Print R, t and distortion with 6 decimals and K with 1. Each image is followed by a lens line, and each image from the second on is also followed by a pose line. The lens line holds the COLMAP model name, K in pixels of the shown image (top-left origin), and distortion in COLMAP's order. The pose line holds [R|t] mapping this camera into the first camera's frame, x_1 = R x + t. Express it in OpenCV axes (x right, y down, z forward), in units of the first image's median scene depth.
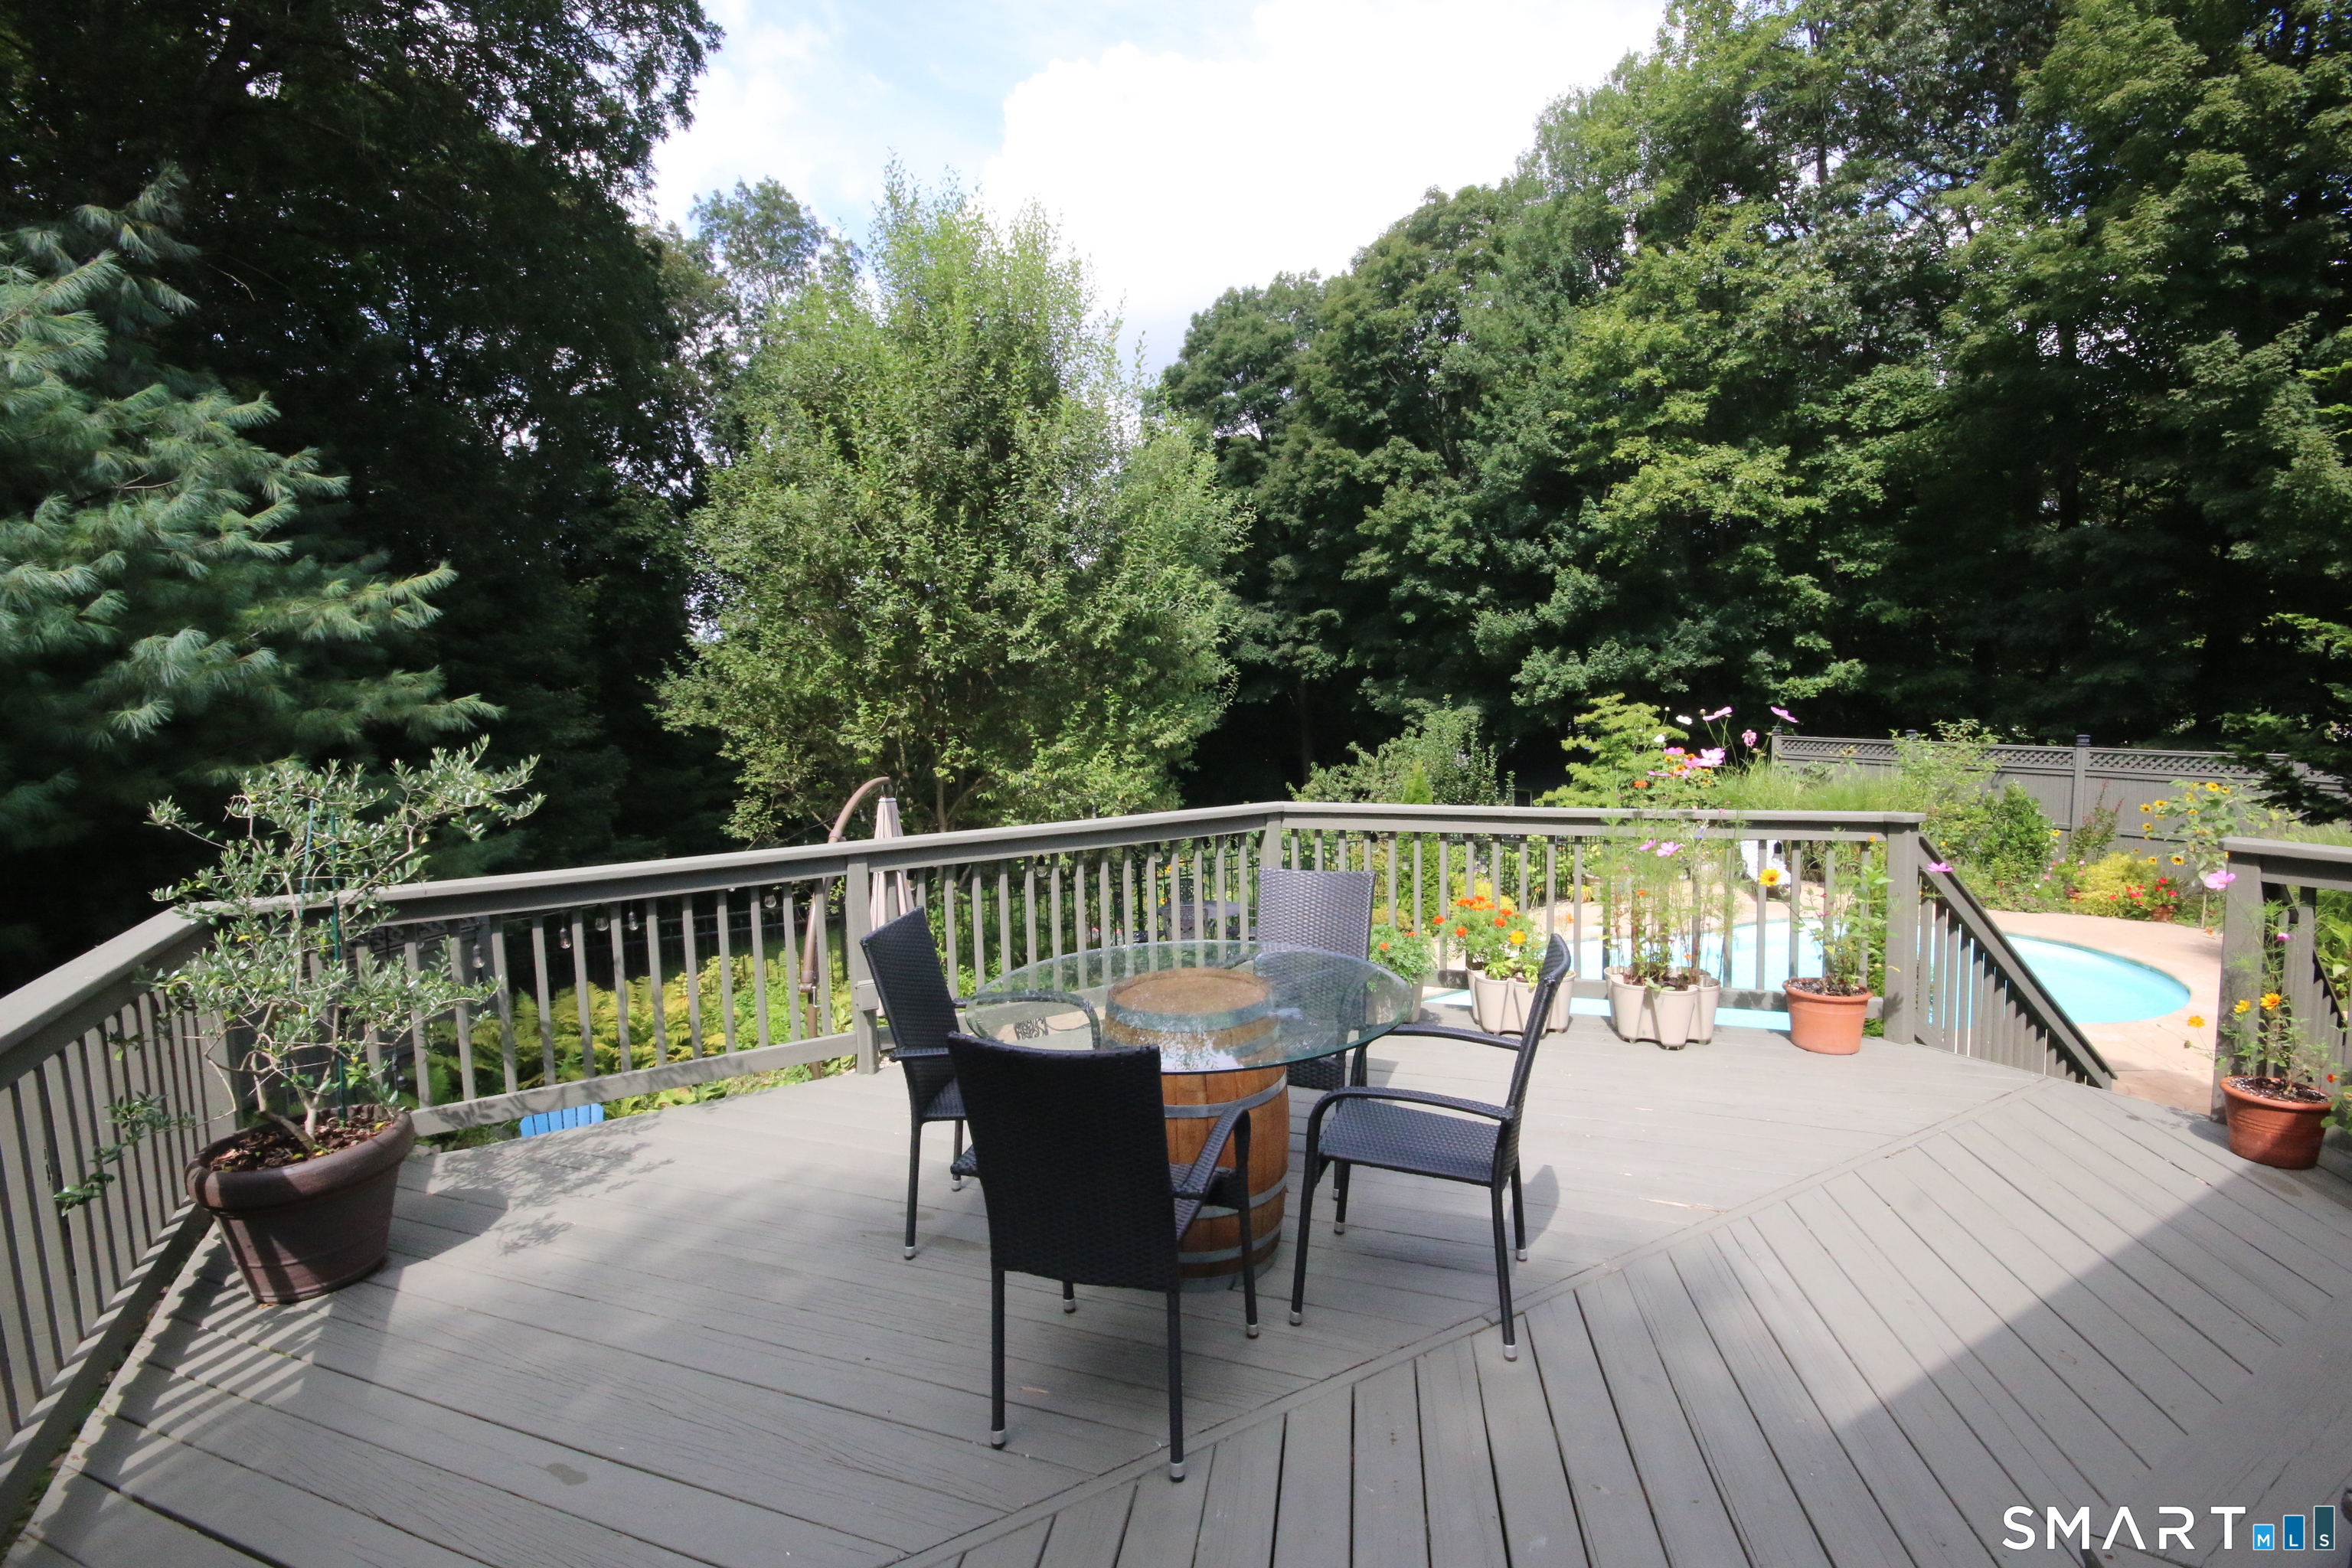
lens RADIAL K [[1093.0, 0, 1176.0], [0, 1093.0, 784.0], [0, 0, 1]] dist [-0.007669, -0.001156]
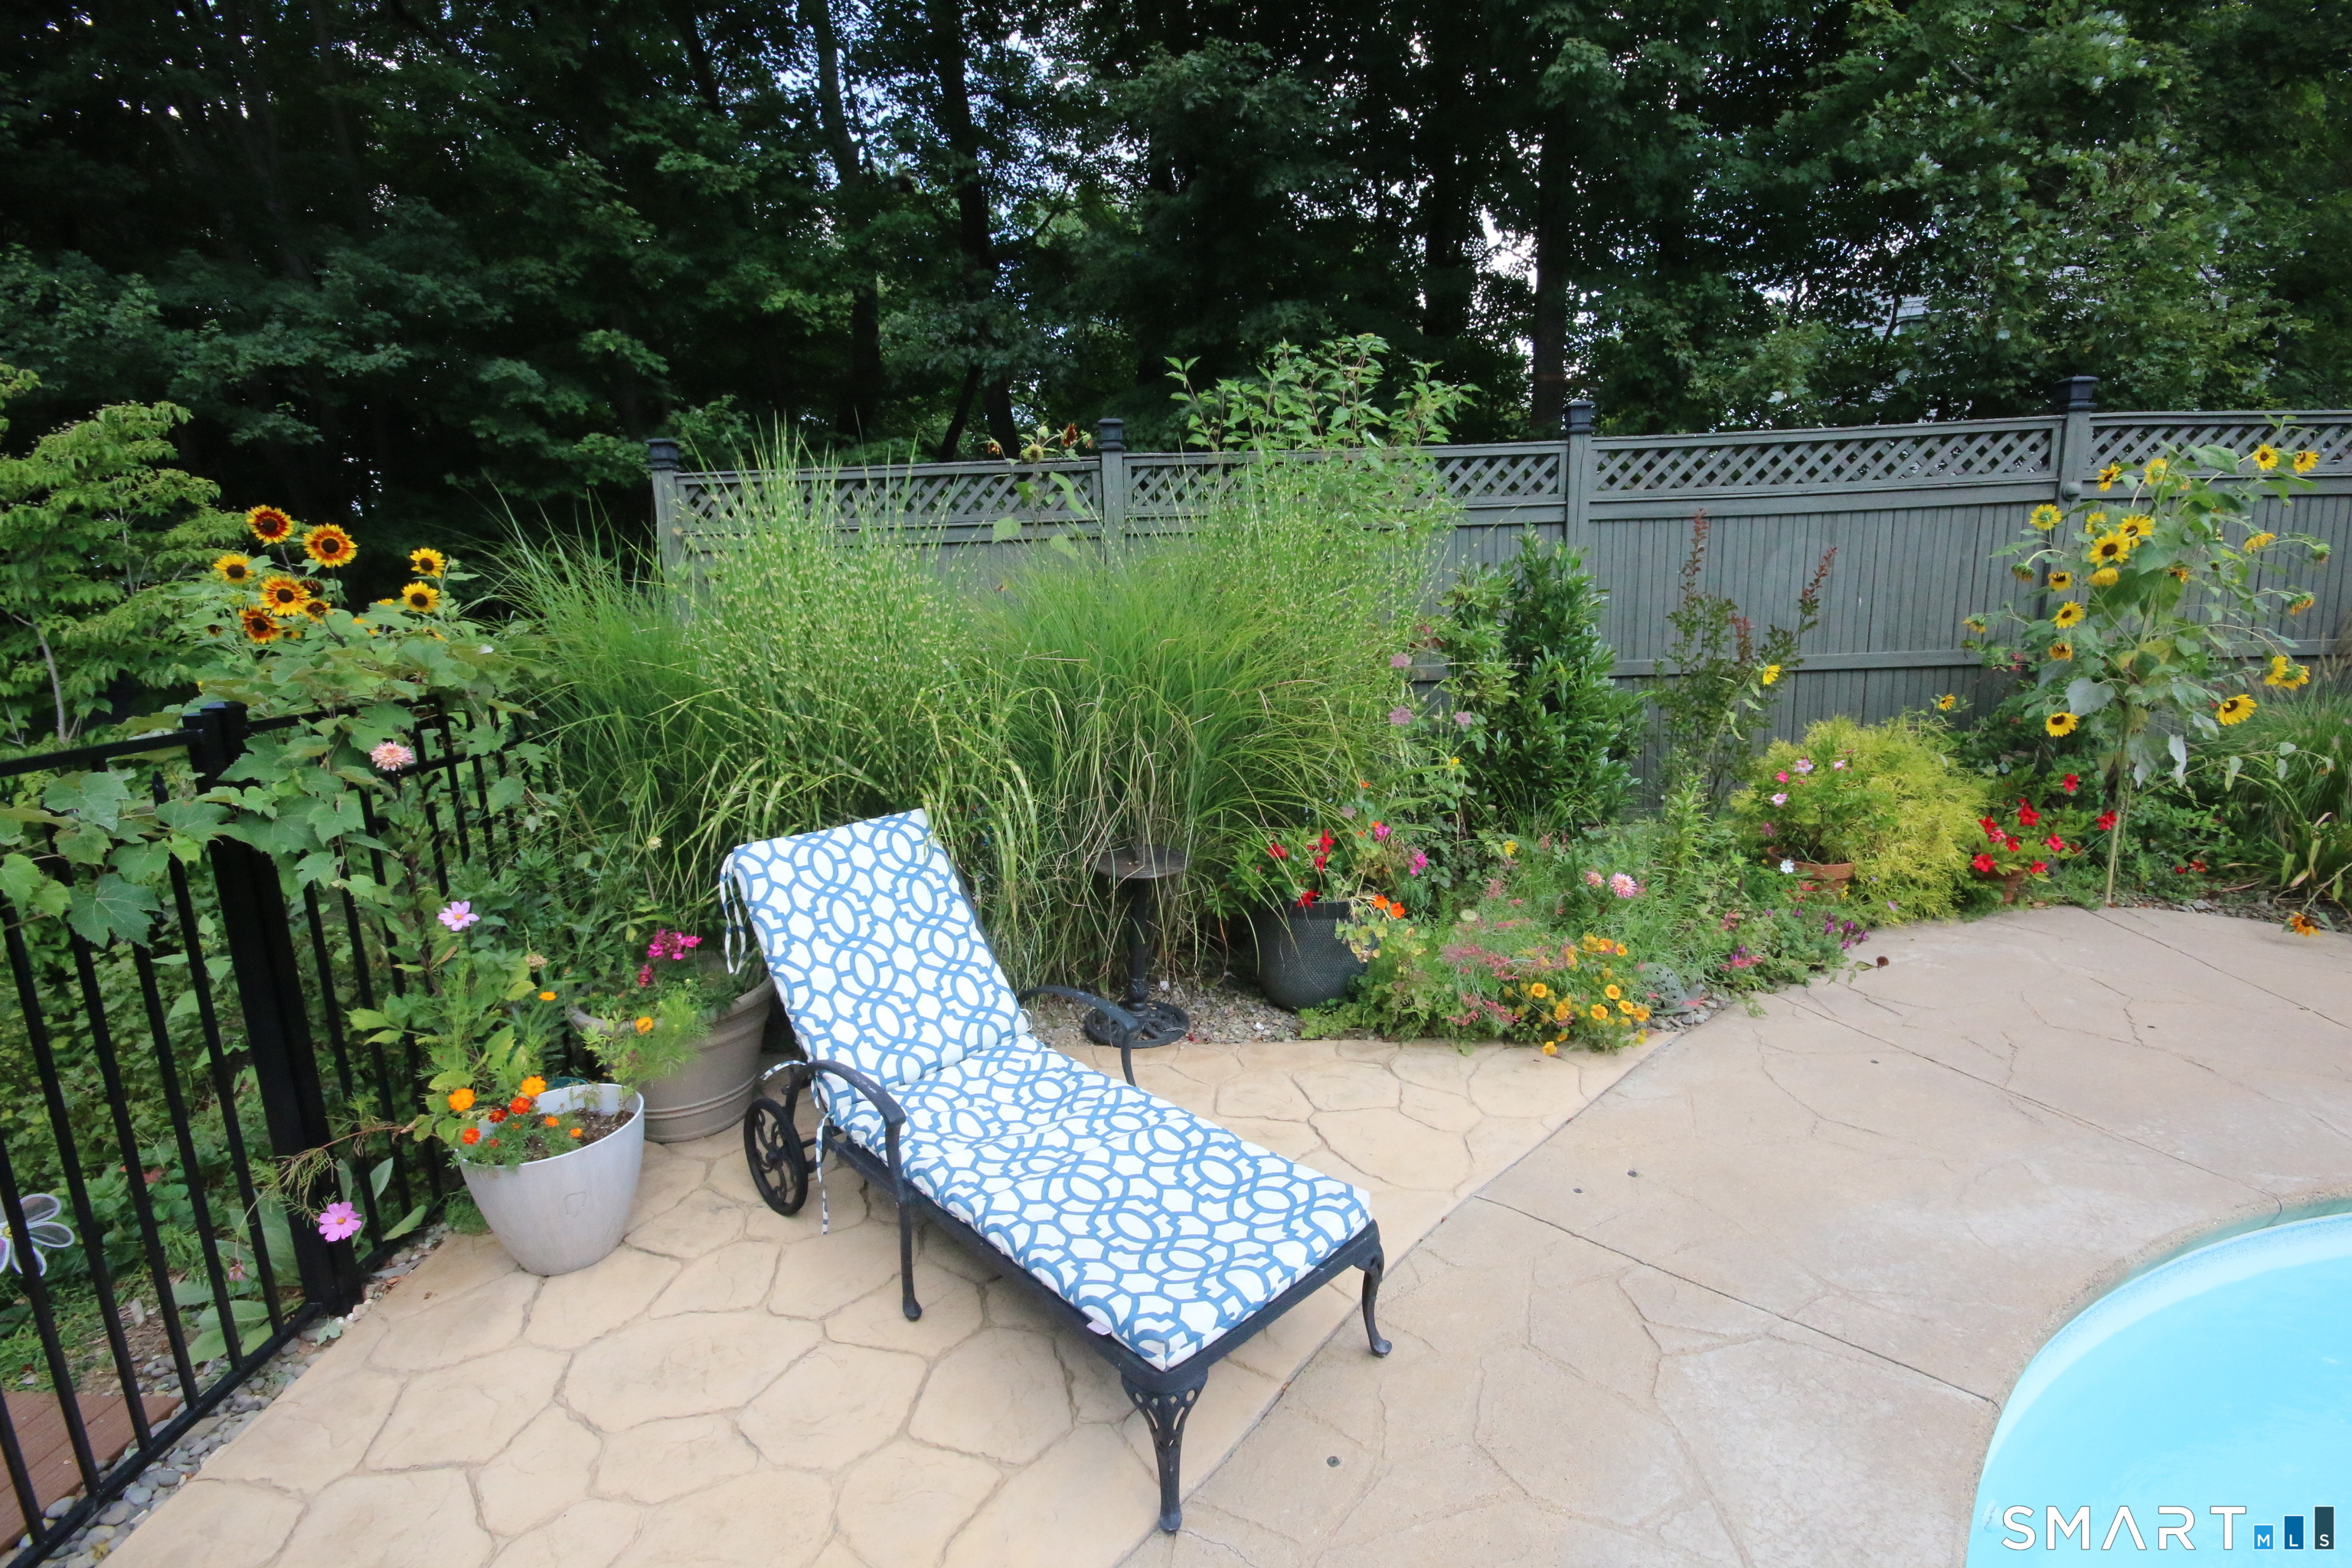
lens RADIAL K [[1093.2, 0, 1176.0], [0, 1093.2, 784.0], [0, 0, 1]] dist [0.004195, -0.000516]
pose [[0.483838, -0.152620, 0.861747, 0.289486], [0.103103, 0.987760, 0.117049, 0.014152], [-0.869063, 0.032216, 0.493651, 0.605678]]
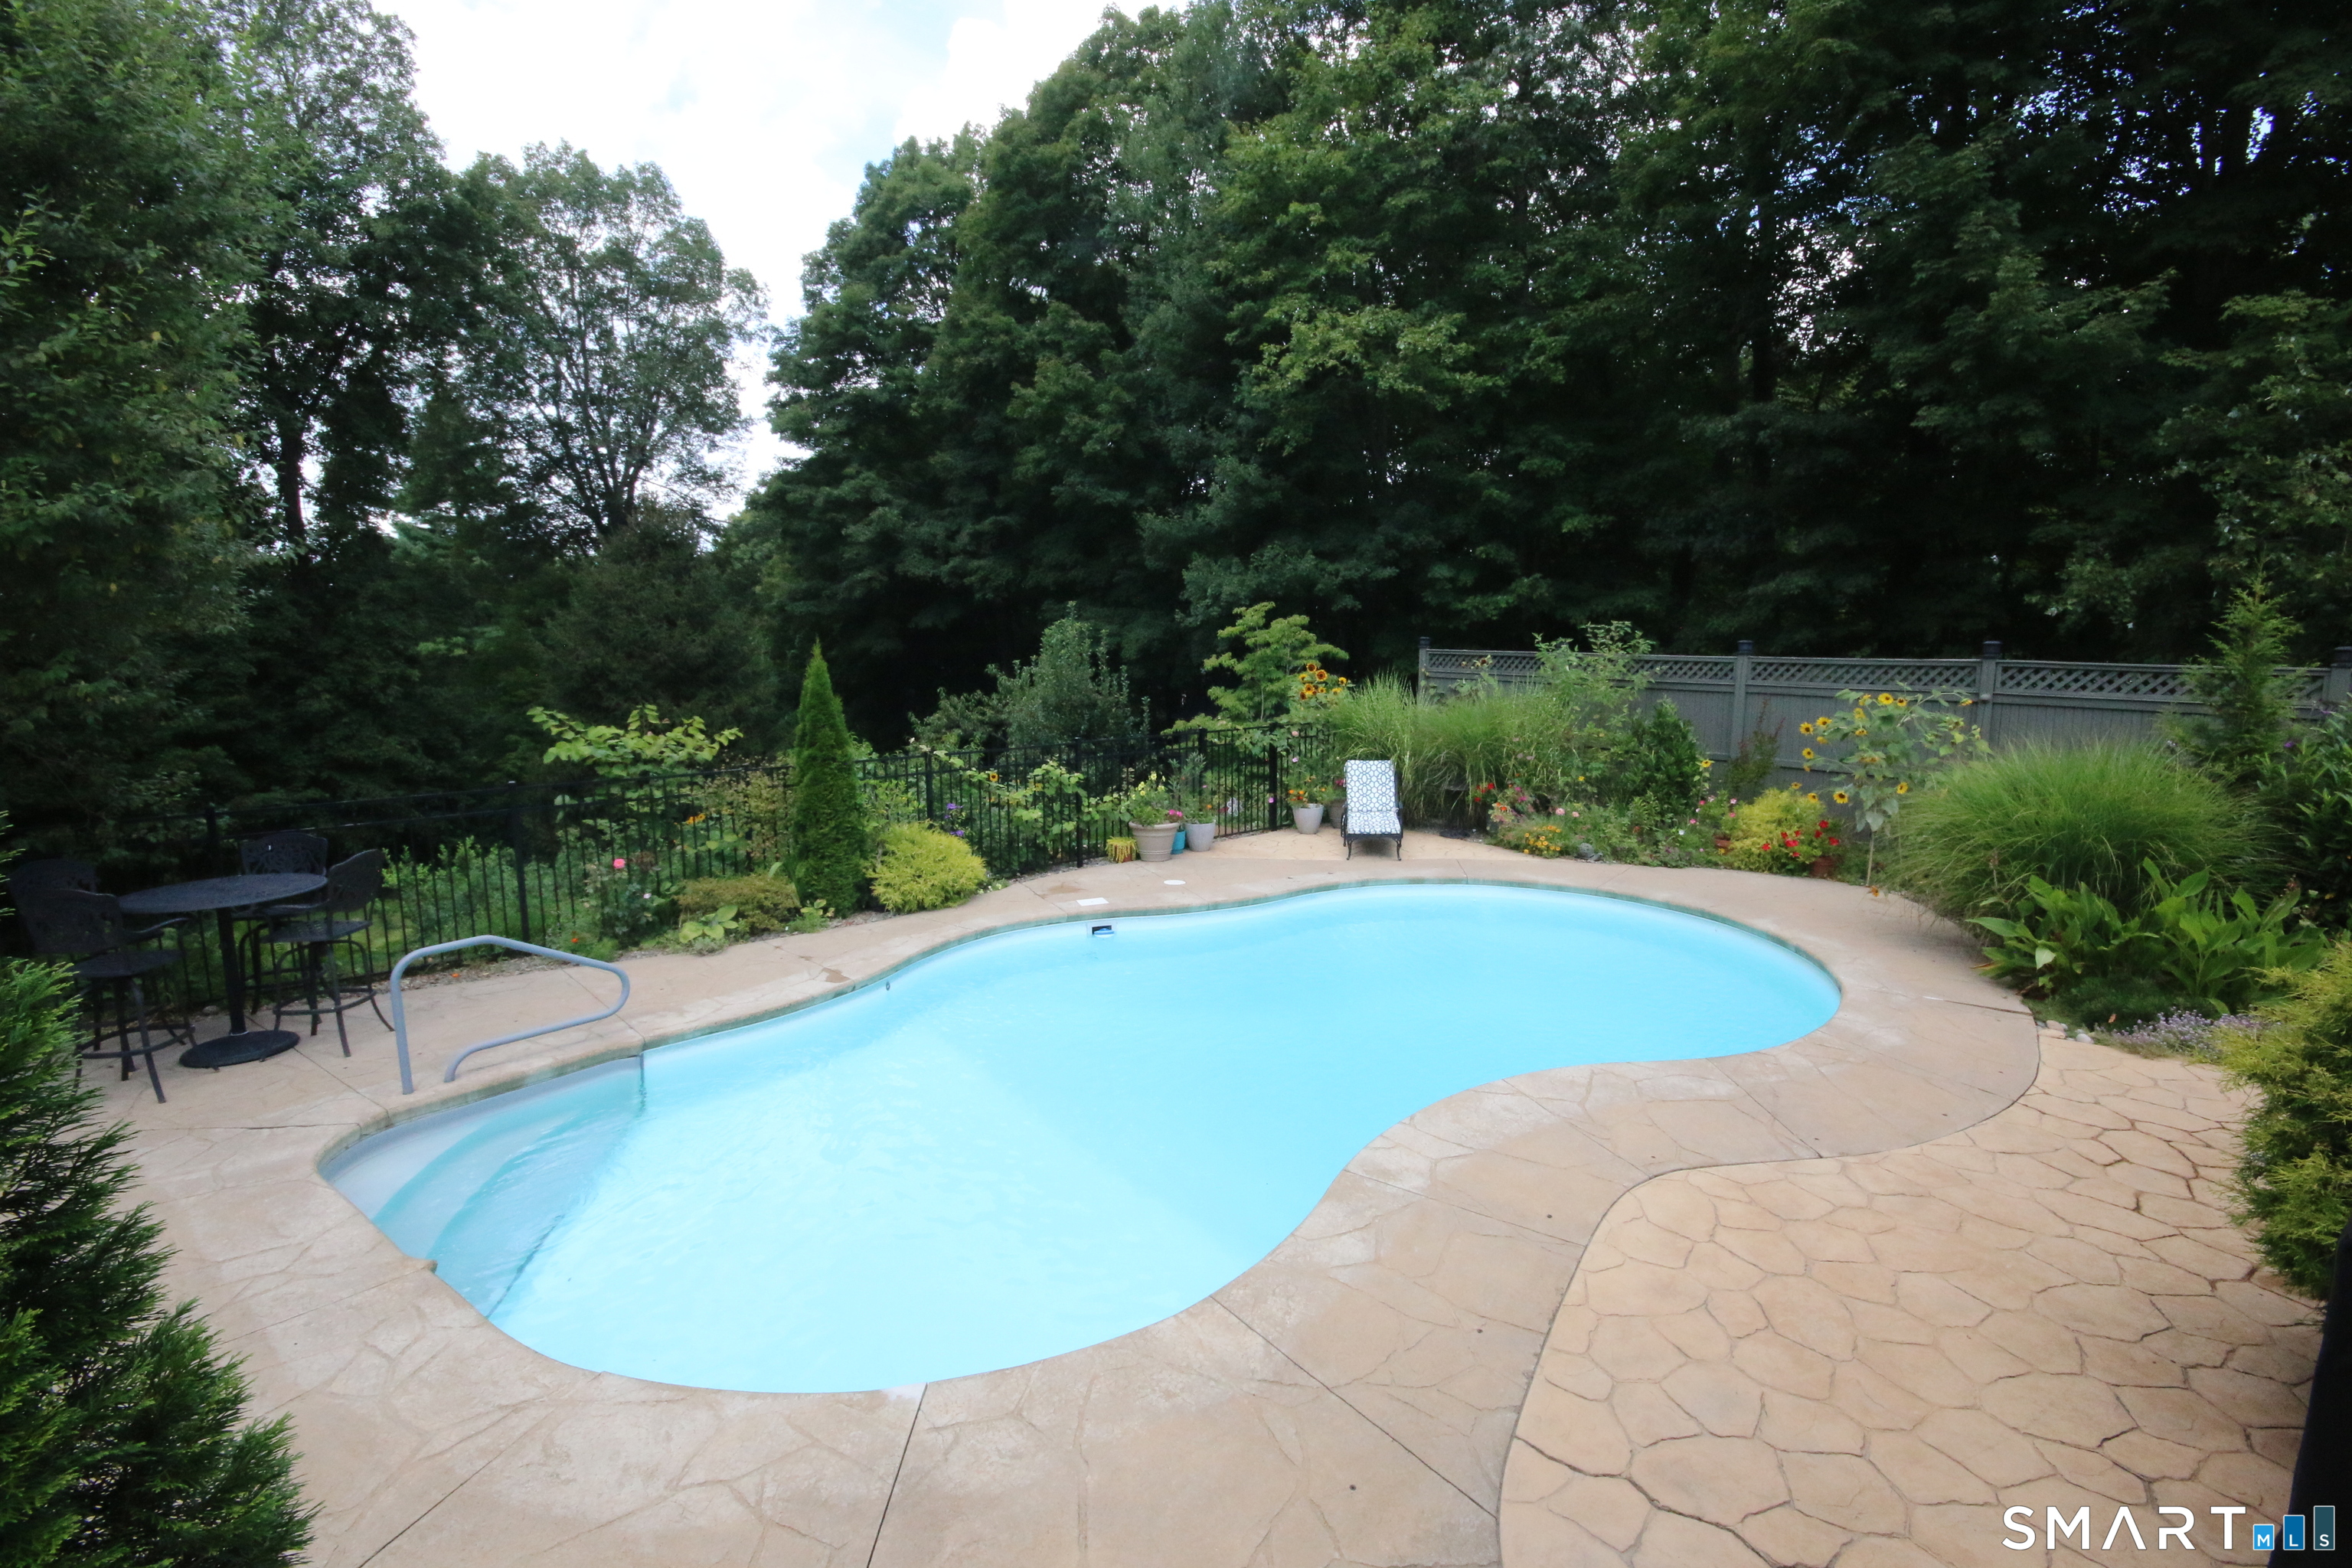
lens RADIAL K [[1093.2, 0, 1176.0], [0, 1093.2, 784.0], [0, 0, 1]] dist [0.004195, -0.000516]
pose [[0.983610, -0.000316, 0.180308, 0.181611], [-0.007819, 0.998983, 0.044405, 0.017076], [-0.180139, -0.045087, 0.982607, 0.184600]]
